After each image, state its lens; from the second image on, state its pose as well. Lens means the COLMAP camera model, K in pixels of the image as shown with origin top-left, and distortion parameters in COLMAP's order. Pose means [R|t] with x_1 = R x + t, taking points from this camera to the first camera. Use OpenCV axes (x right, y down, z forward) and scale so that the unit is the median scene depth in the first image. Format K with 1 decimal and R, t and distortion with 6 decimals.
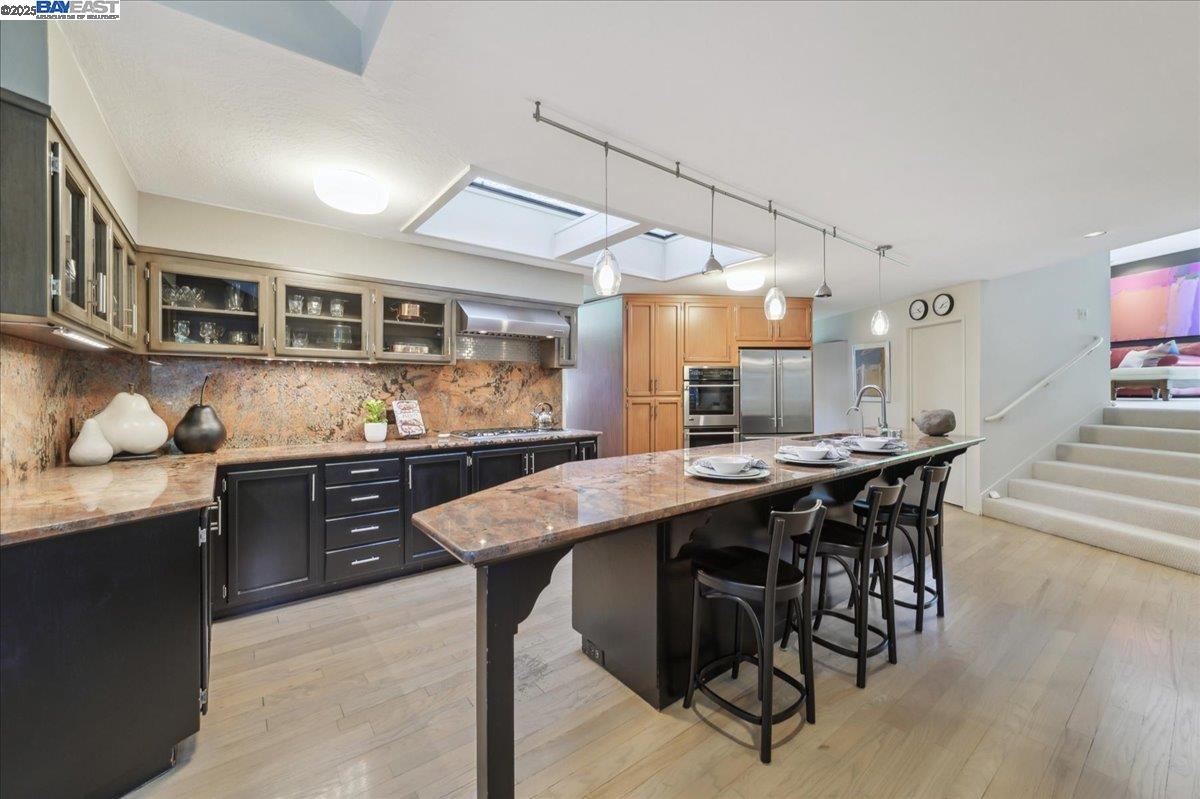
lens RADIAL K [[477.8, 0, 632.5], [0, 477.8, 393.4], [0, 0, 1]] dist [0.016506, -0.004976]
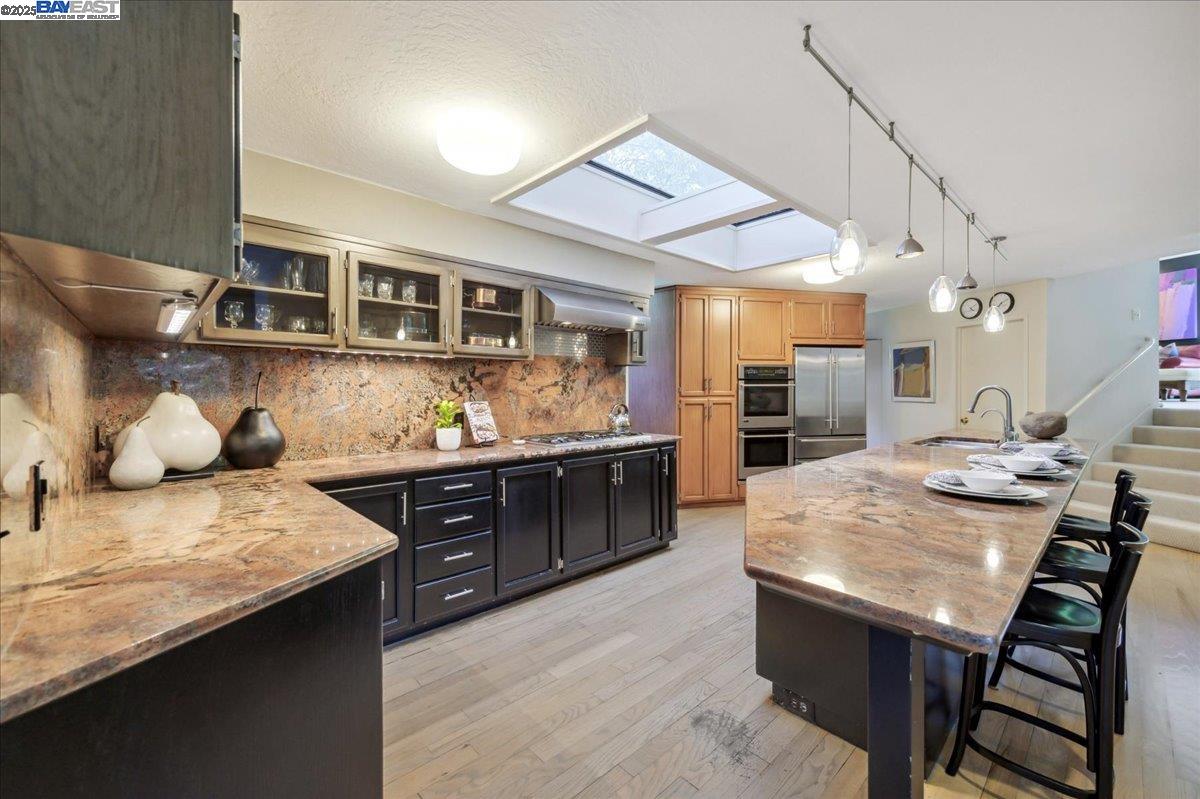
lens RADIAL K [[477.8, 0, 612.5], [0, 477.8, 393.2], [0, 0, 1]] dist [0.016506, -0.004976]
pose [[0.996063, 0.002086, 0.088623, -0.316916], [-0.002349, 0.999993, 0.002870, -0.003166], [-0.088617, -0.003067, 0.996061, 0.129457]]
